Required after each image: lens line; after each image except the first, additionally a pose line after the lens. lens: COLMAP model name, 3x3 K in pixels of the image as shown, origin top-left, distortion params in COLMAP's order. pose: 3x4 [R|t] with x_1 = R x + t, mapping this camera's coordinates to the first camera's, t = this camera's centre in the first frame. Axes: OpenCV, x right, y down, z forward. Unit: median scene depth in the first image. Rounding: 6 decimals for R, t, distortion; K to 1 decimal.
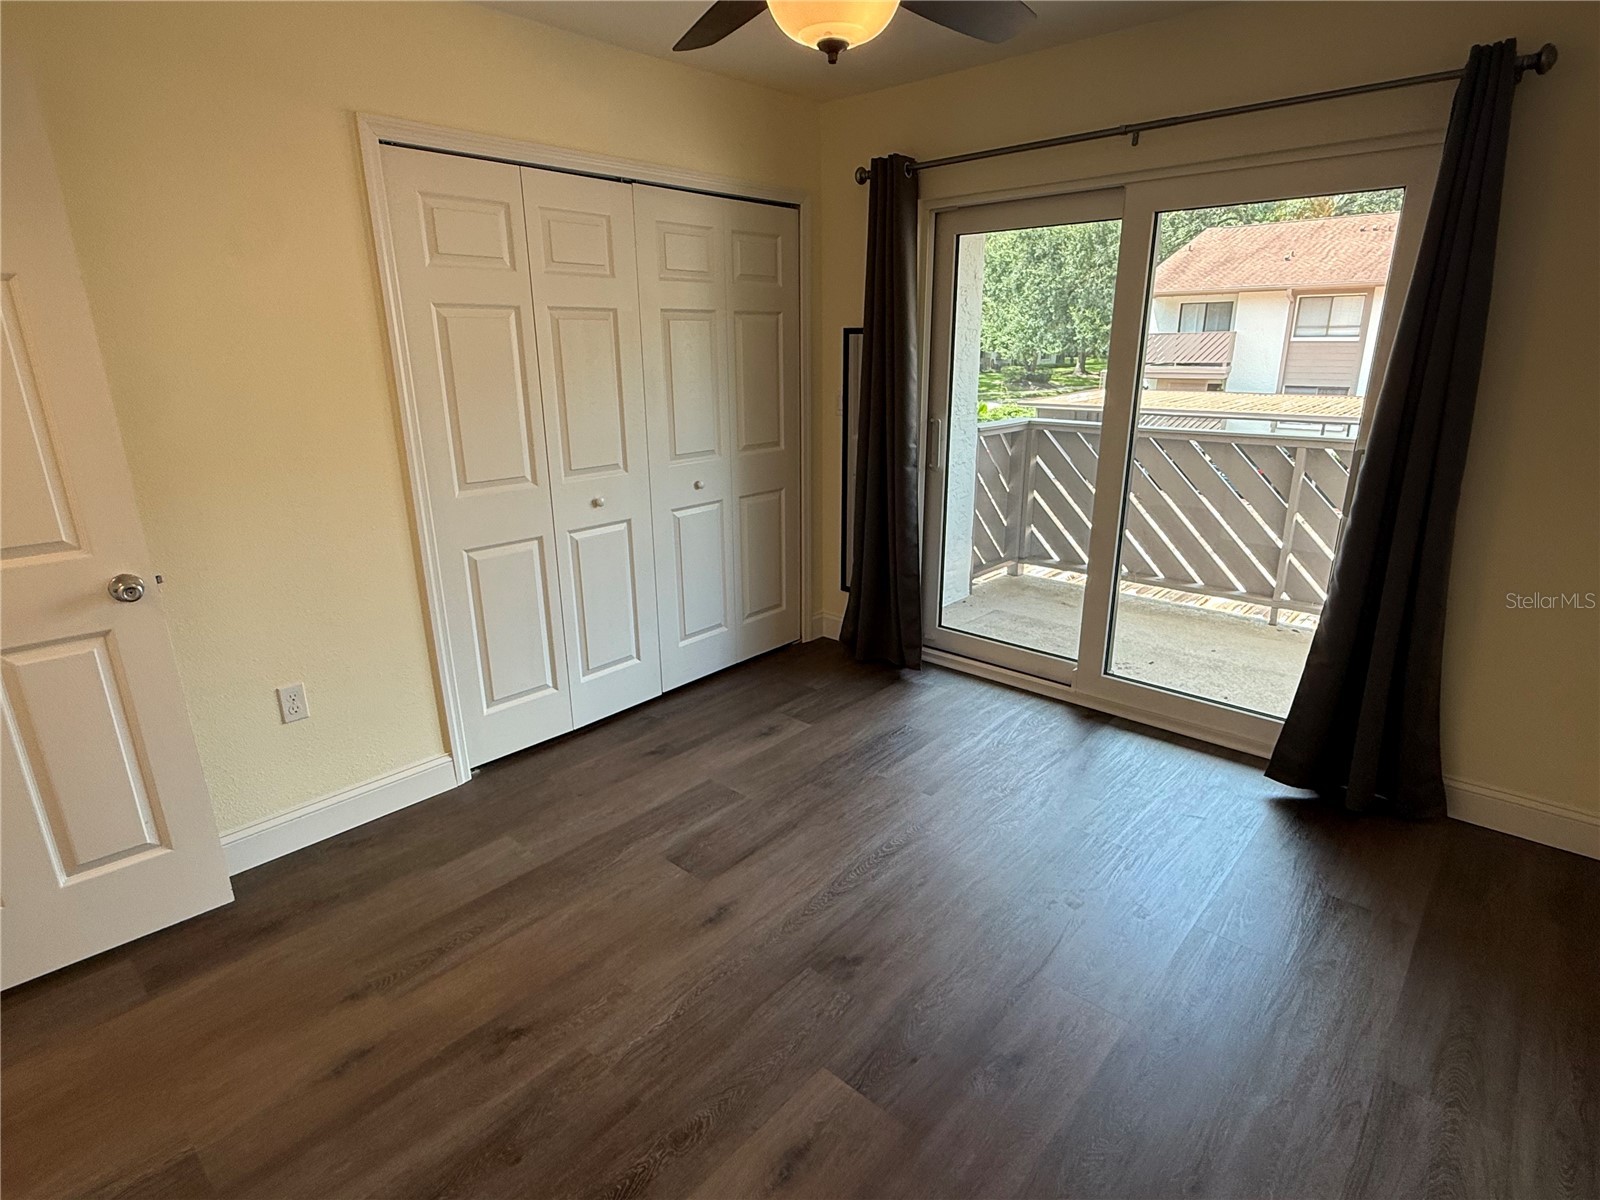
lens RADIAL K [[832.2, 0, 786.6], [0, 832.2, 596.0], [0, 0, 1]] dist [0.002250, -0.000365]
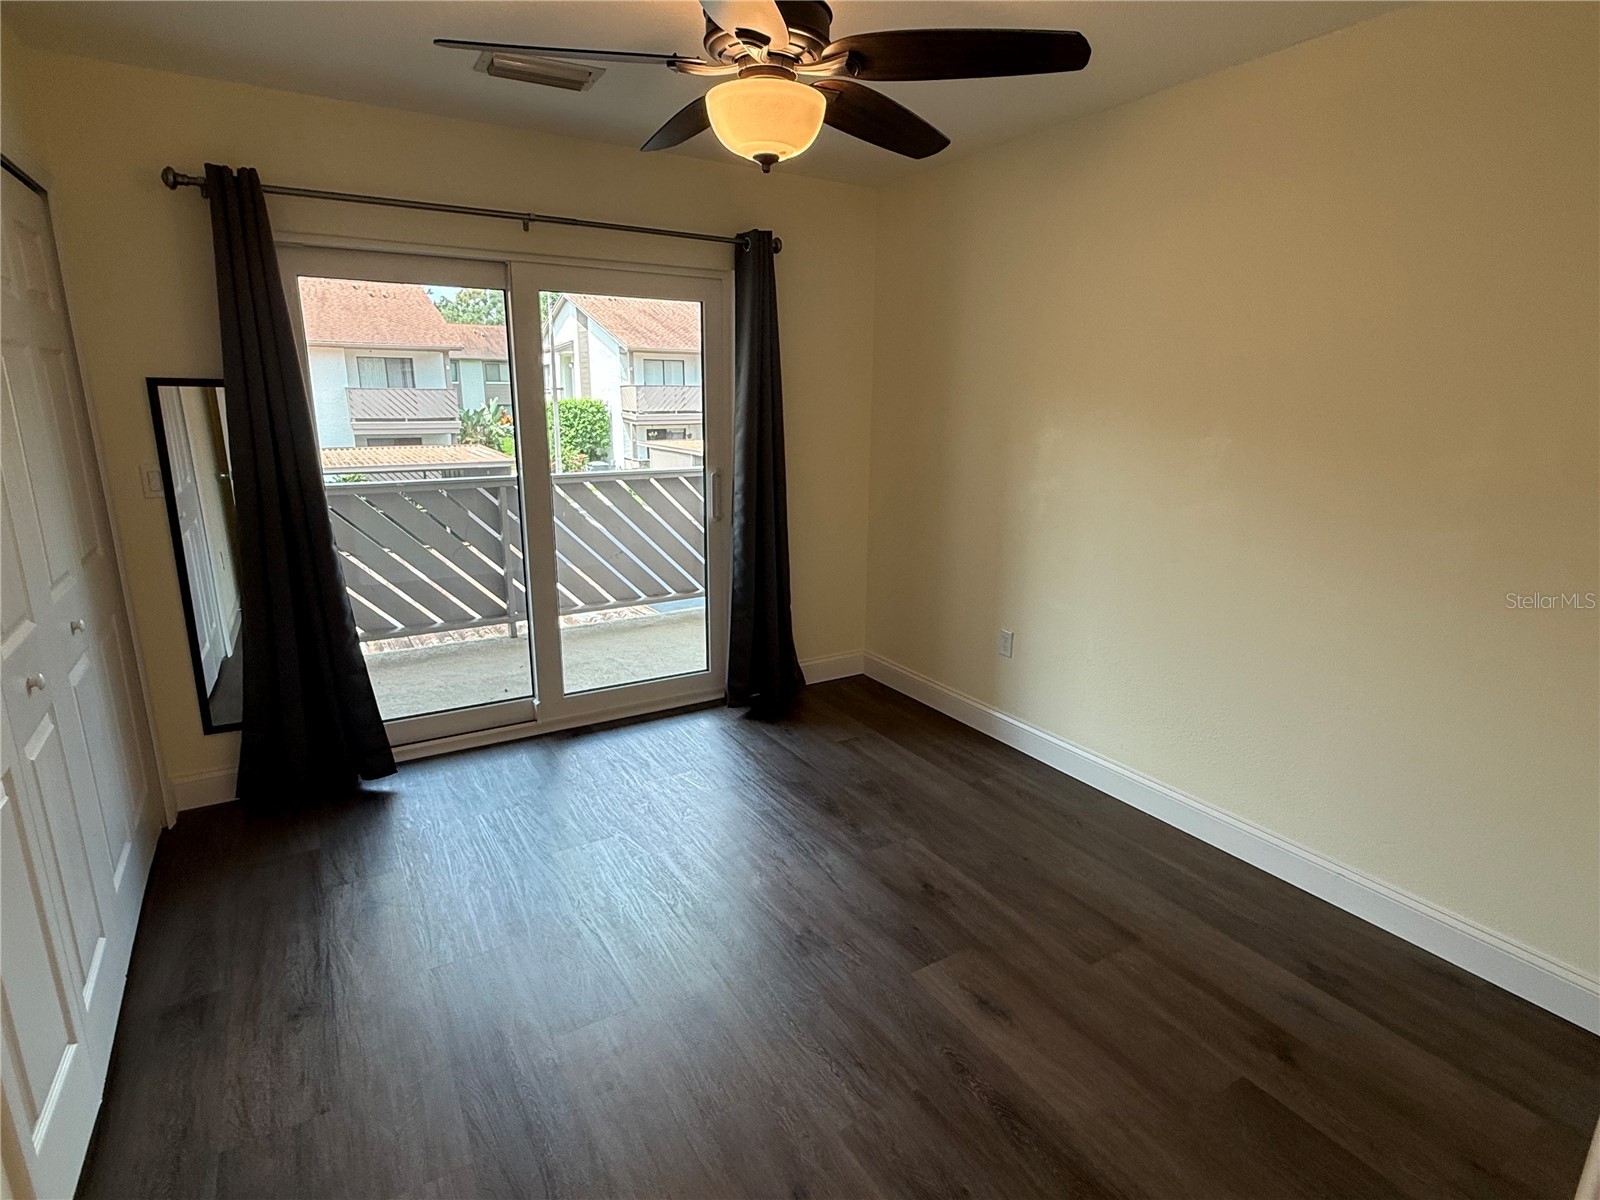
lens RADIAL K [[832.2, 0, 787.7], [0, 832.2, 611.8], [0, 0, 1]] dist [0.002250, -0.000365]
pose [[0.290578, -0.227765, 0.929348, -0.523500], [0.275034, 0.950150, 0.146869, -0.090924], [-0.916472, 0.212926, 0.338736, 0.315675]]
